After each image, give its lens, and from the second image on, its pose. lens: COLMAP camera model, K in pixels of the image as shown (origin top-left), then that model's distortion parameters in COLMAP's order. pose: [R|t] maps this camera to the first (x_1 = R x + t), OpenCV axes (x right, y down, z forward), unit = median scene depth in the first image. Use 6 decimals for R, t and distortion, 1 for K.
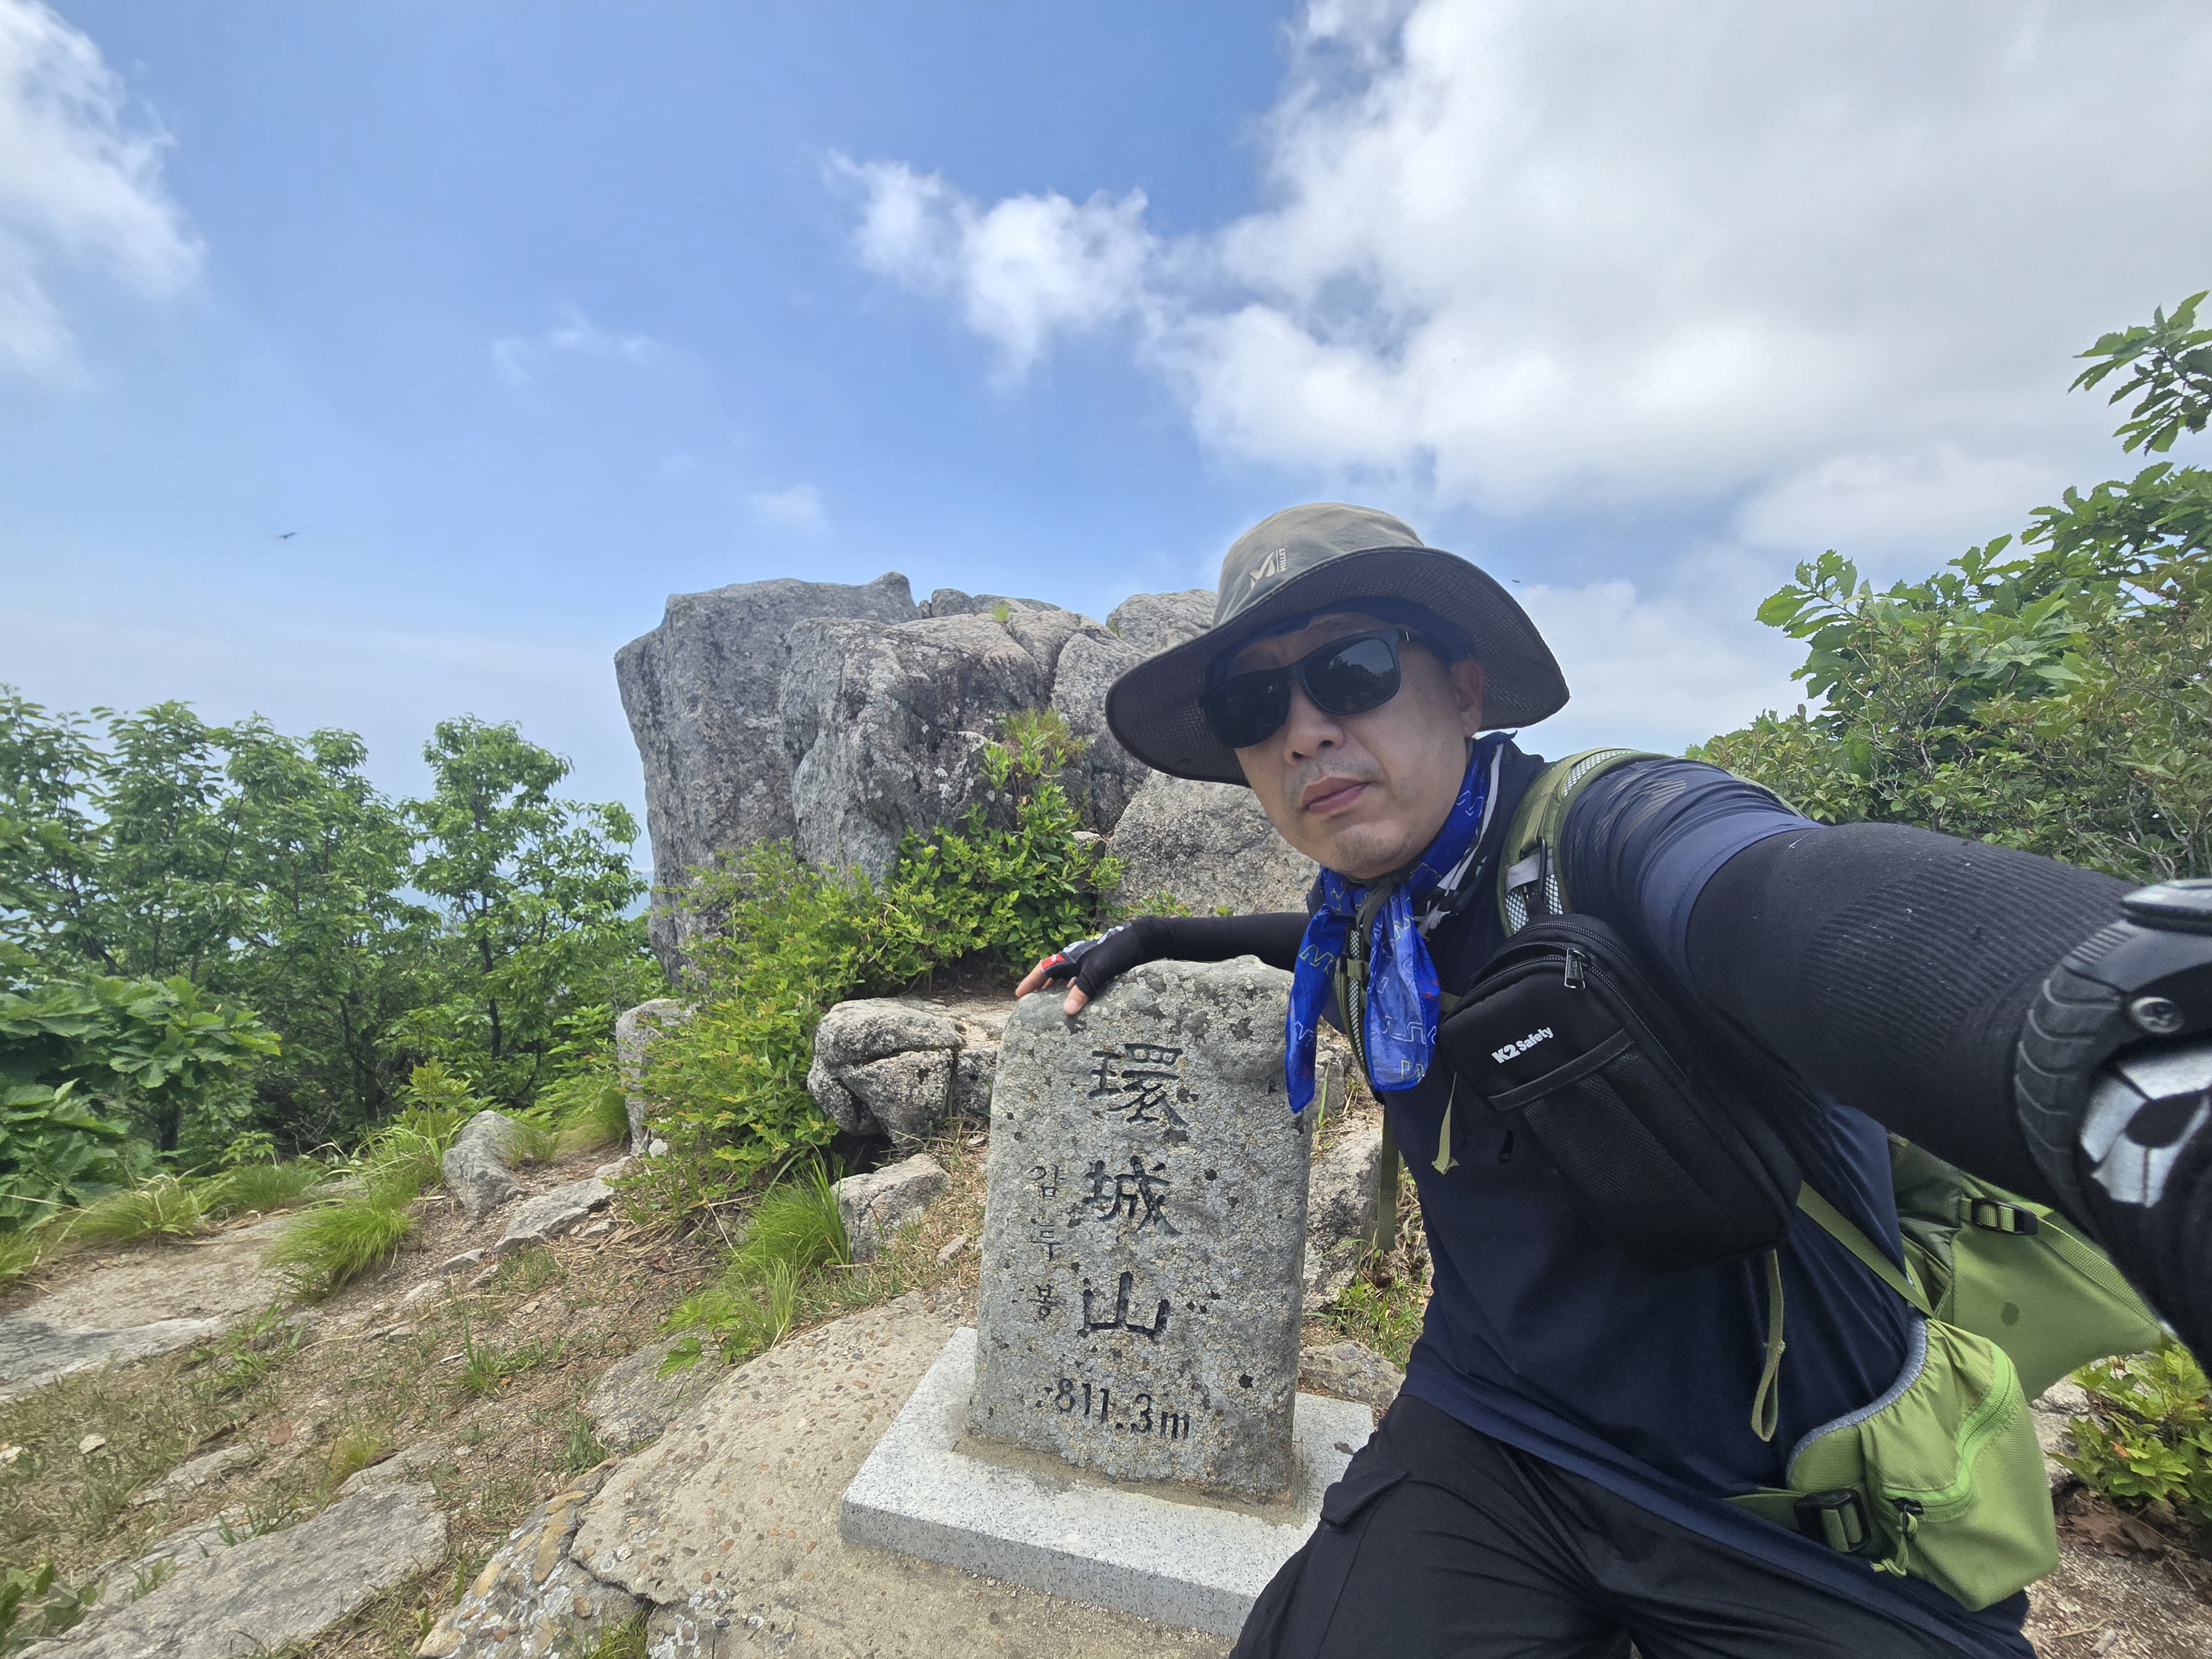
lens RADIAL K [[887.6, 0, 1115.7], [0, 887.6, 835.5], [0, 0, 1]] dist [-0.008621, 0.002308]
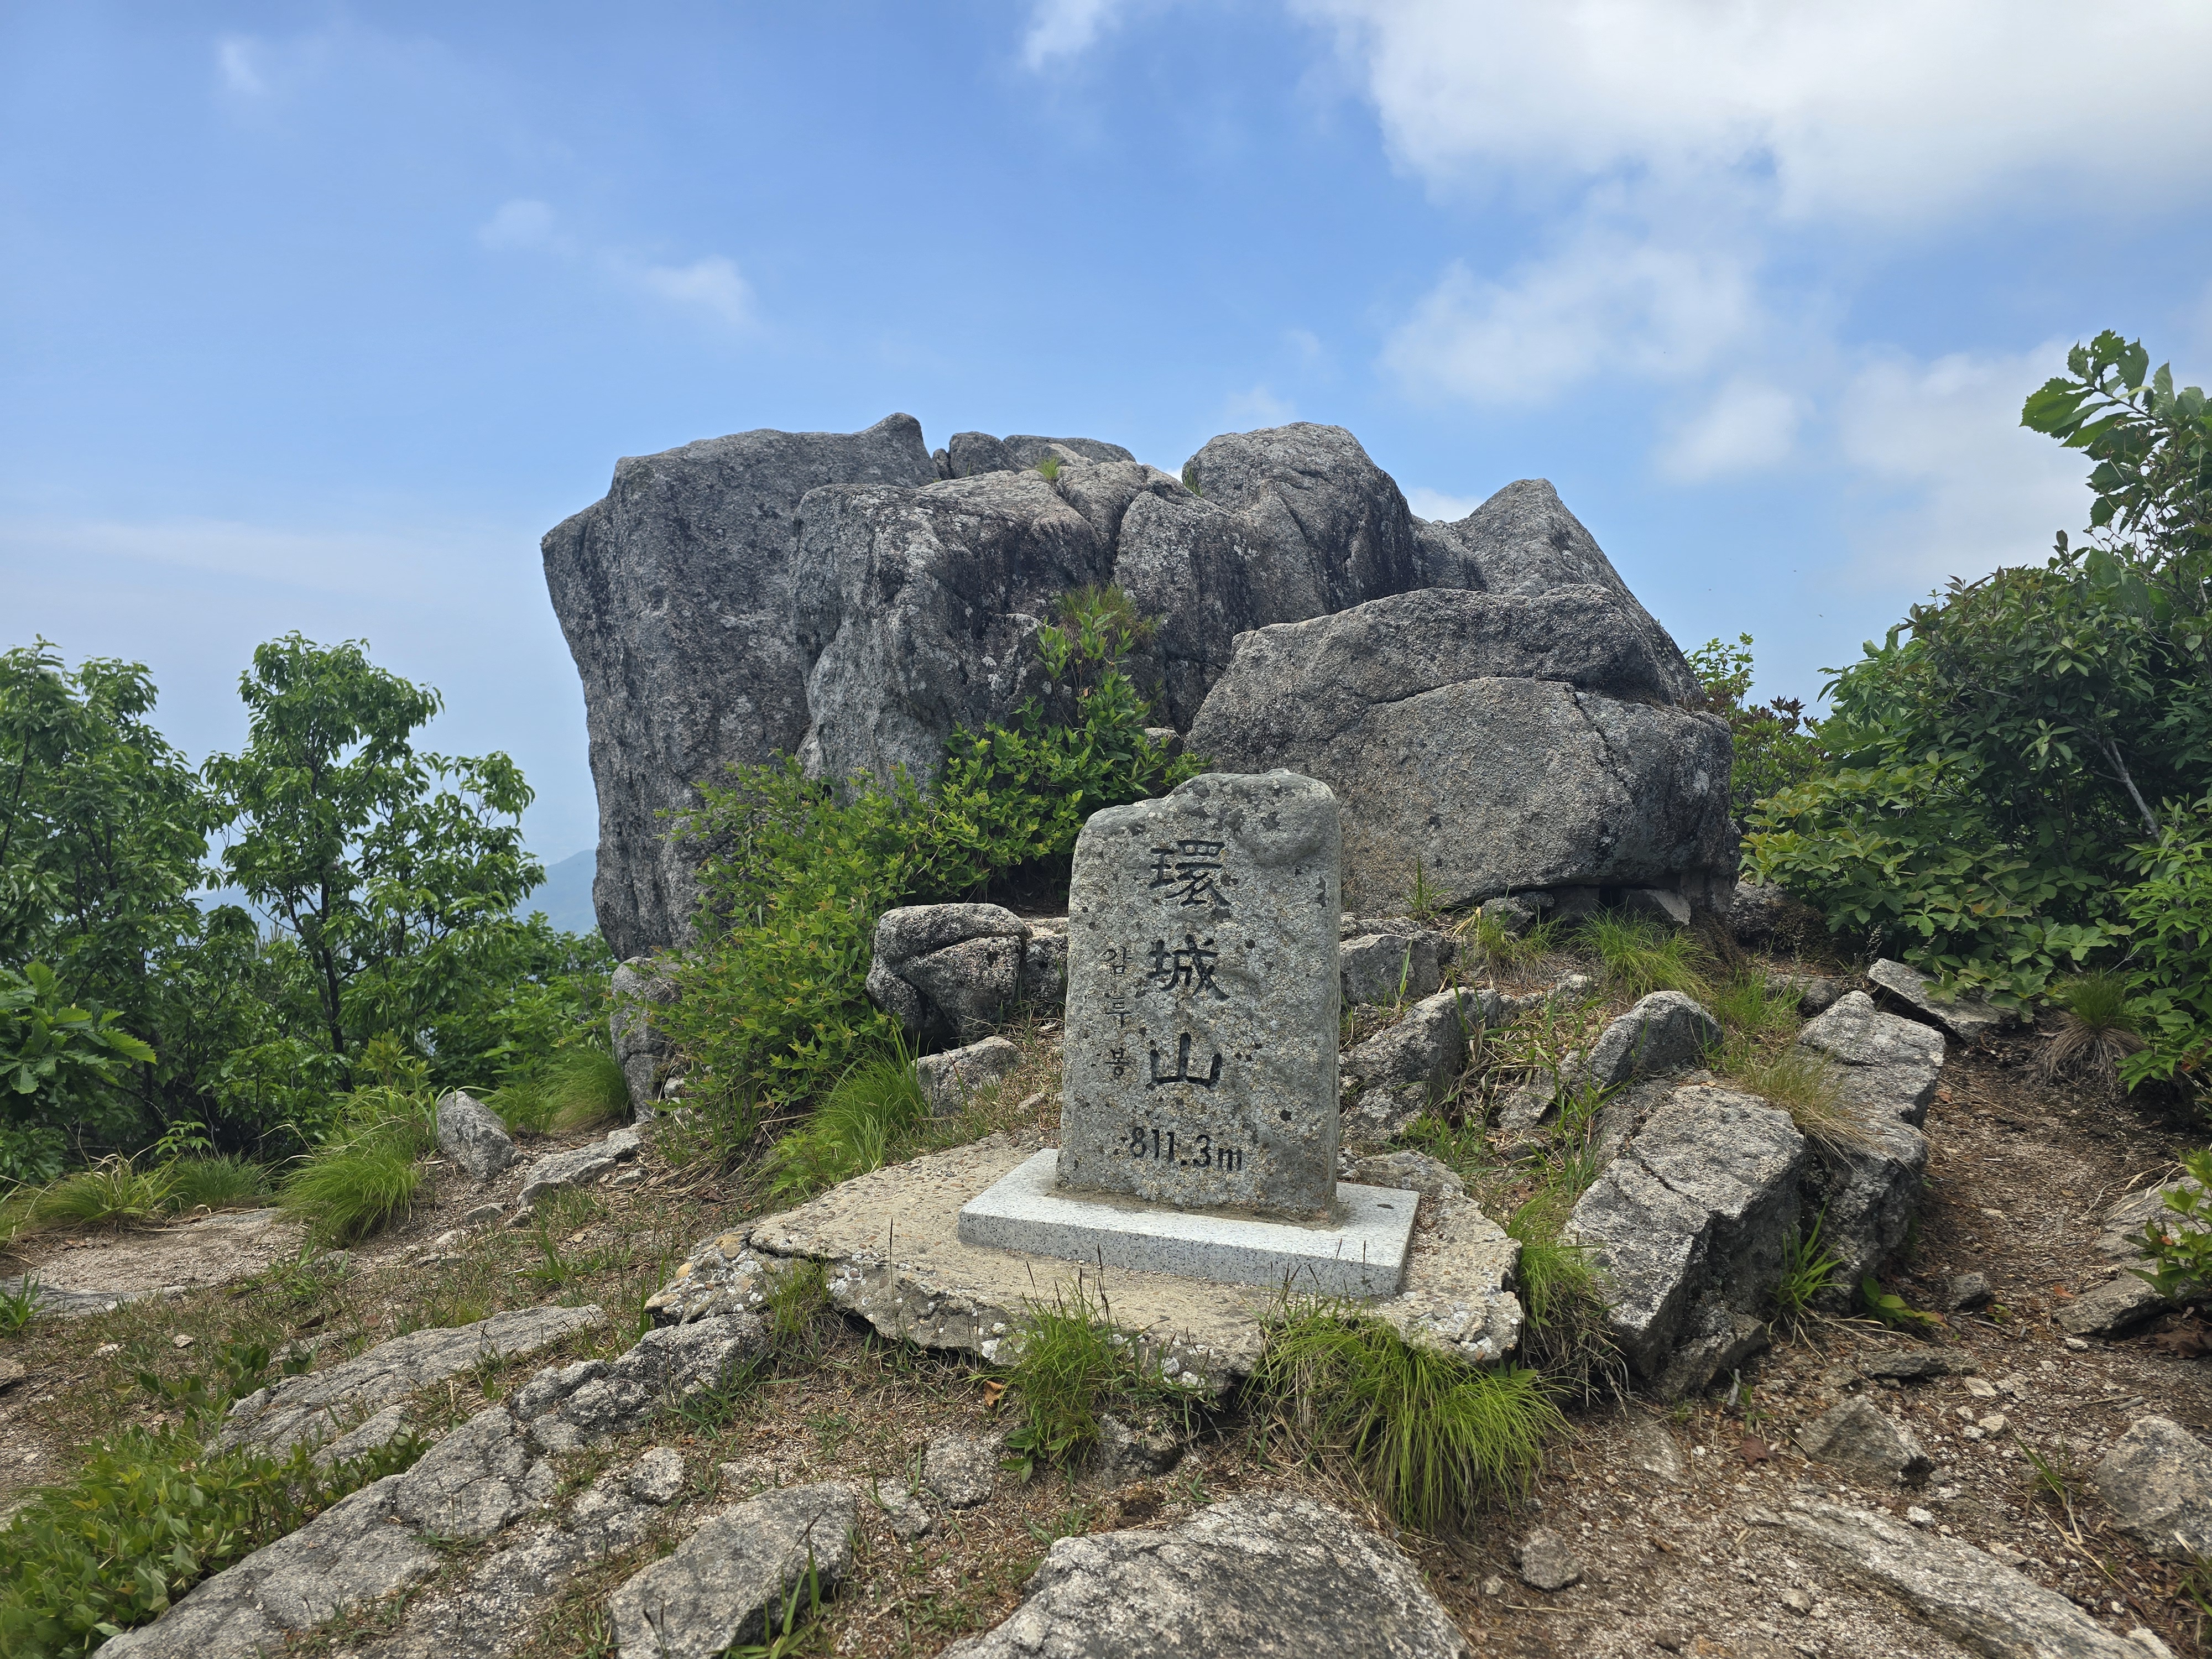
lens RADIAL K [[1456.2, 0, 1135.7], [0, 1456.2, 817.2], [0, 0, 1]] dist [0.061504, -0.037480]
pose [[0.997244, -0.031781, -0.067046, 0.038885], [0.032180, 0.999470, 0.004879, 0.084268], [0.066856, -0.007023, 0.997738, -0.436470]]
